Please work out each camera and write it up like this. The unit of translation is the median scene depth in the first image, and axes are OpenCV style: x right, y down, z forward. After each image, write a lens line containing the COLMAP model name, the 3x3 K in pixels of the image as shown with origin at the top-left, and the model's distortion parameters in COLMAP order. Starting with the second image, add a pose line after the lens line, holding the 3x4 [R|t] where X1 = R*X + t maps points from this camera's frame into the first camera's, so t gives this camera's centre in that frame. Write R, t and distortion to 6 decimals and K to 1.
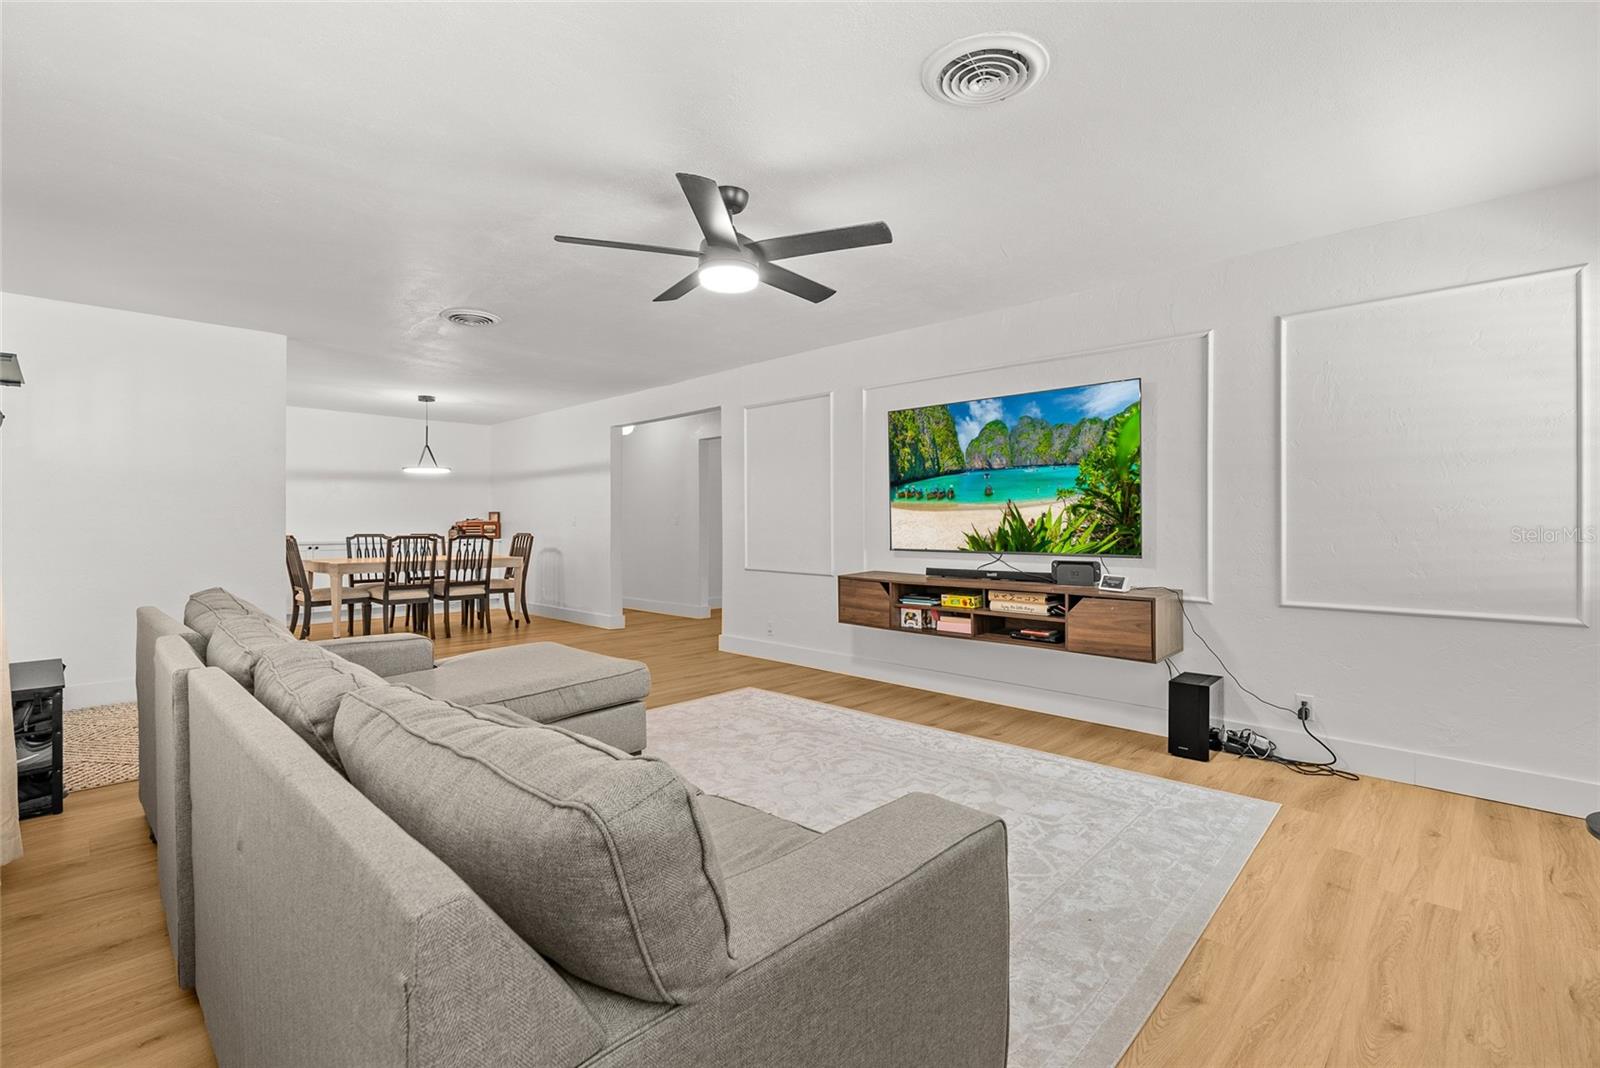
lens RADIAL K [[723.5, 0, 802.9], [0, 723.5, 525.8], [0, 0, 1]] dist [-0.003030, 0.001151]
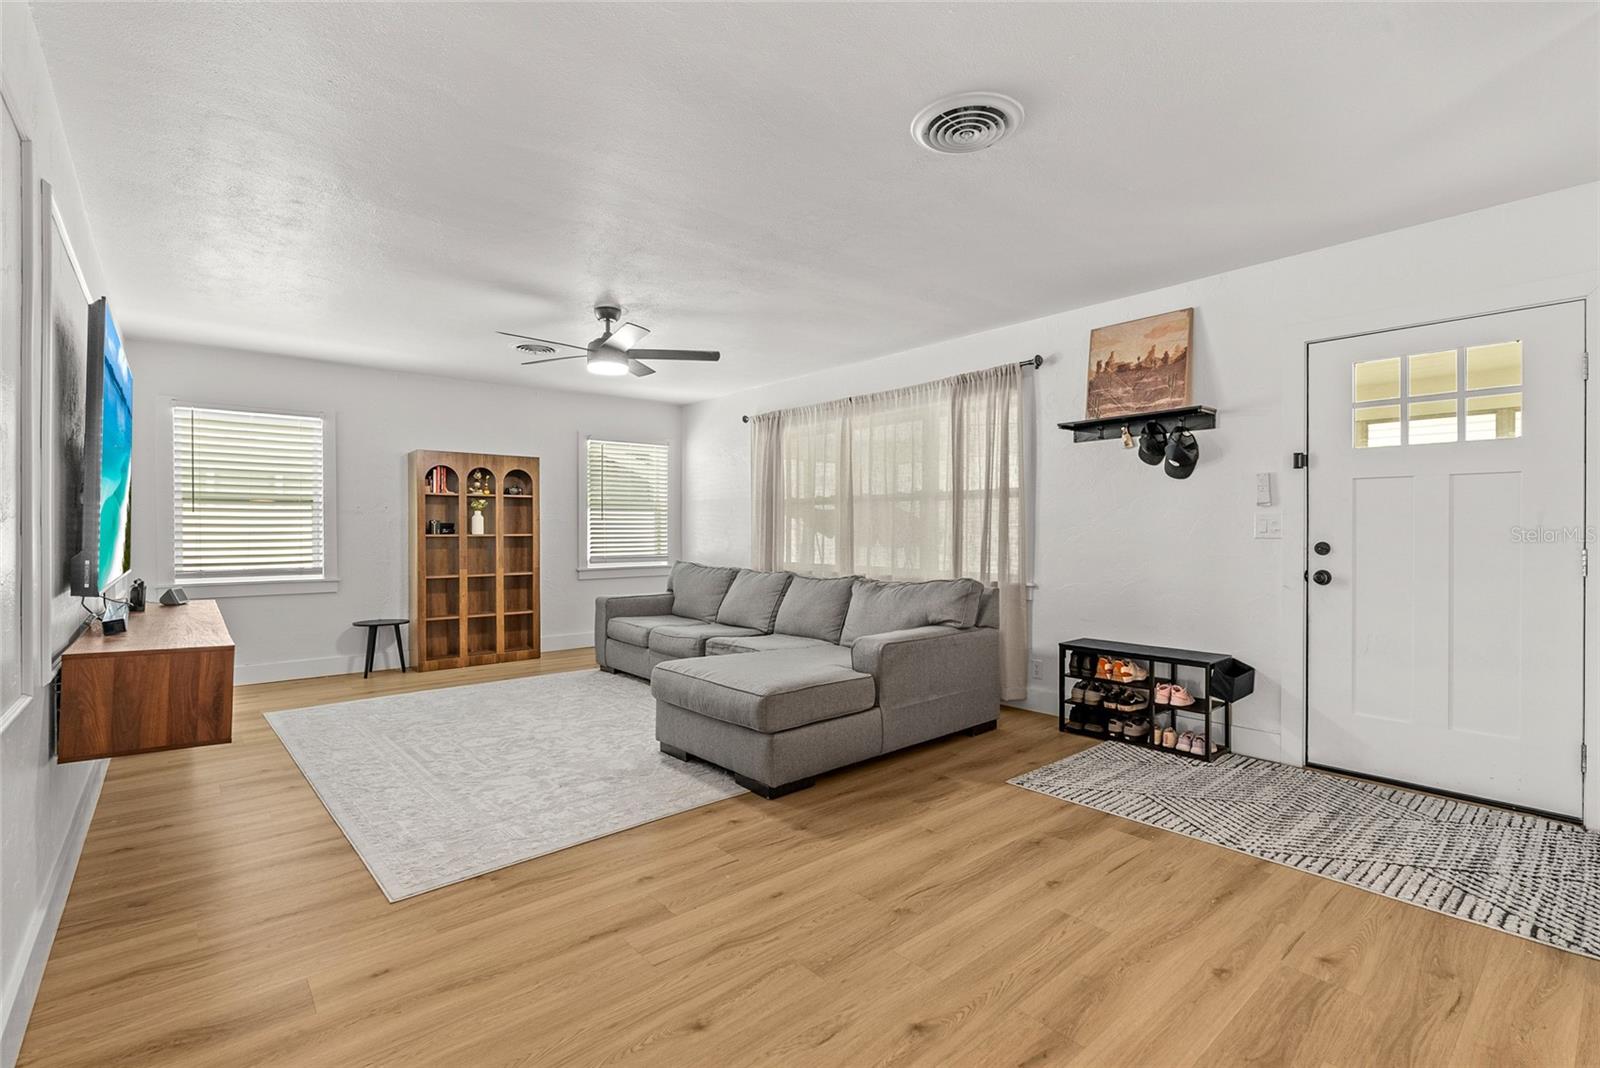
lens RADIAL K [[717.9, 0, 801.9], [0, 717.9, 539.4], [0, 0, 1]] dist [-0.004948, -0.000009]
pose [[-0.995326, 0.008437, 0.096202, -0.422417], [0.010847, 0.999640, 0.024554, -0.010599], [-0.095961, 0.025483, -0.995059, 1.592070]]
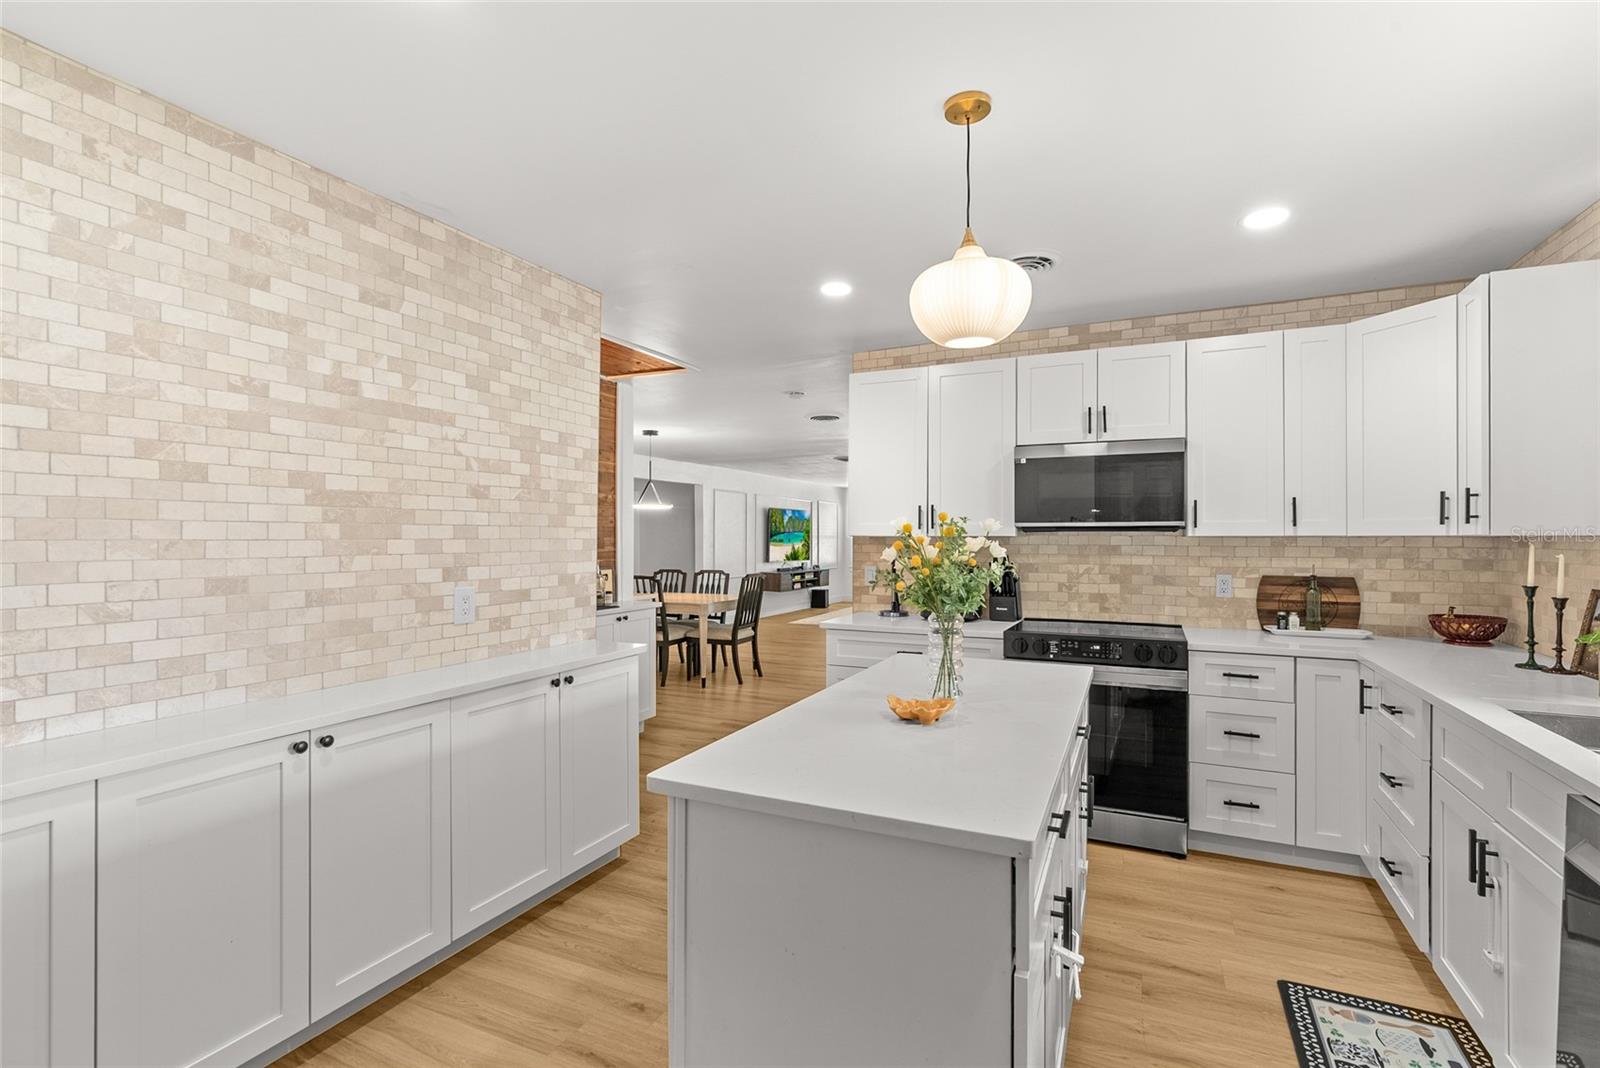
lens RADIAL K [[733.7, 0, 800.0], [0, 733.7, 534.0], [0, 0, 1]] dist [-0.003498, 0.000780]
pose [[-0.324342, 0.012526, 0.945857, -2.594076], [0.007434, 0.999915, -0.010692, -0.040866], [-0.945911, 0.003564, -0.324408, 1.948722]]
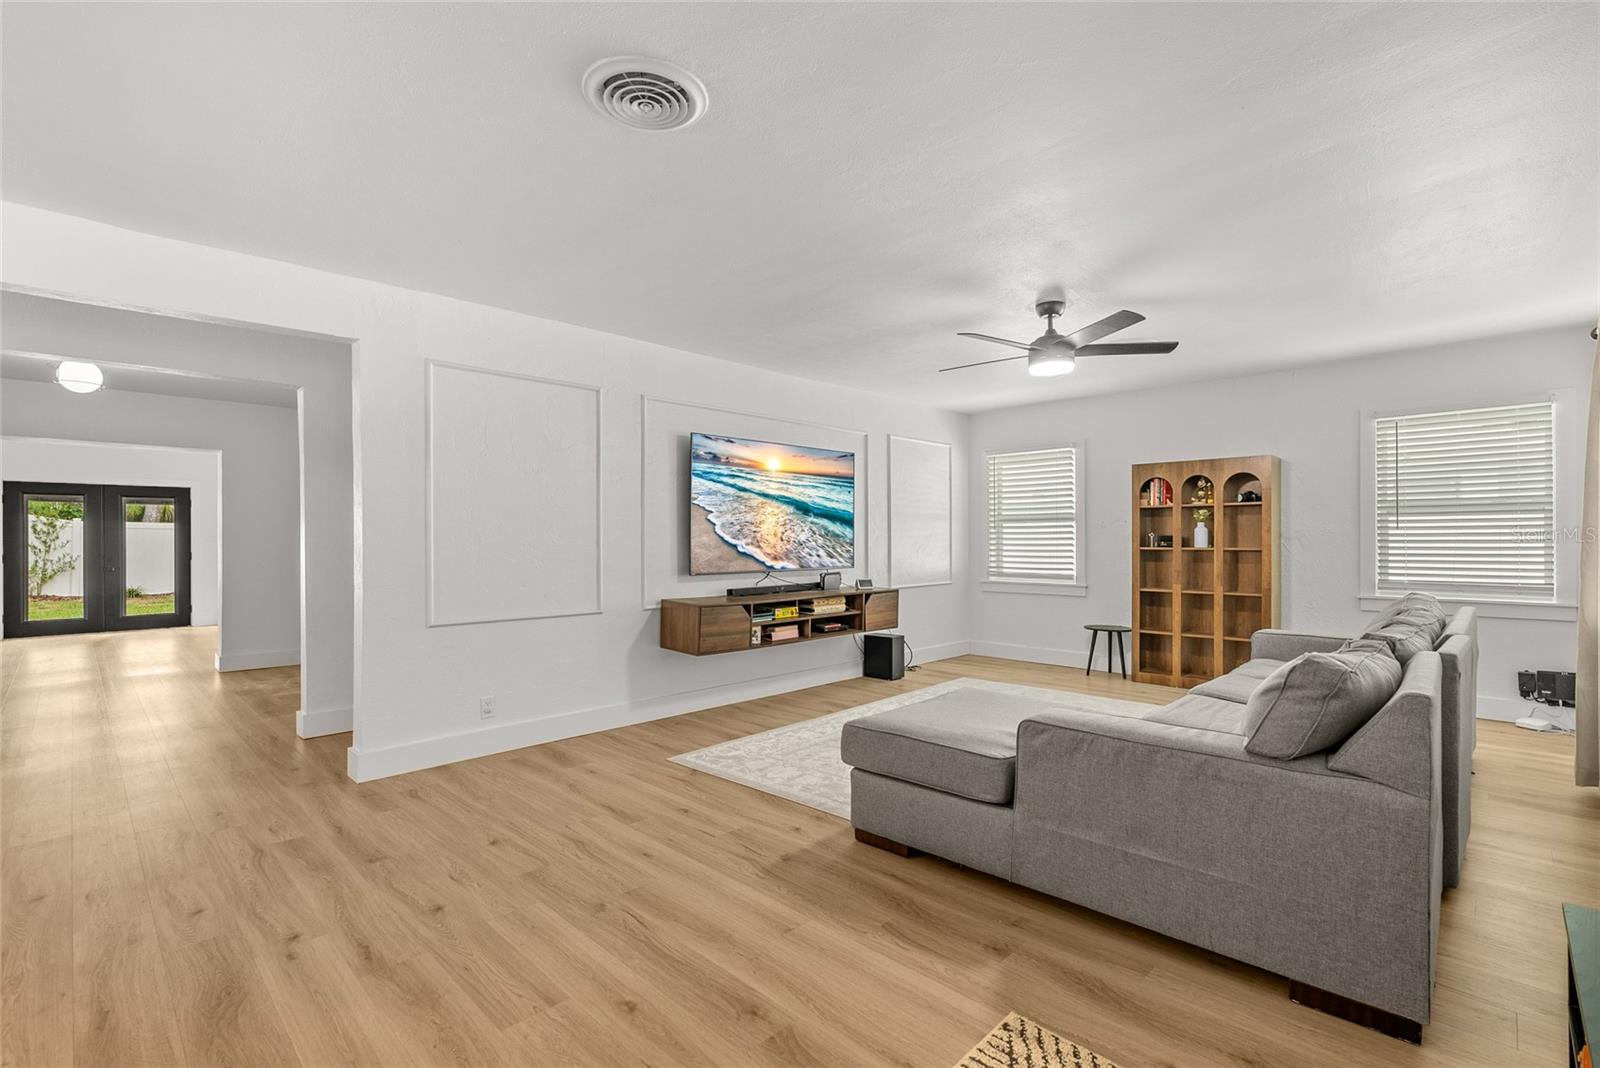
lens RADIAL K [[717.9, 0, 801.9], [0, 717.9, 539.4], [0, 0, 1]] dist [-0.004948, -0.000009]
pose [[-0.000293, 0.011471, 0.999934, -0.953756], [0.012888, 0.999851, -0.011466, -0.001848], [-0.999917, 0.012884, -0.000441, 0.965695]]
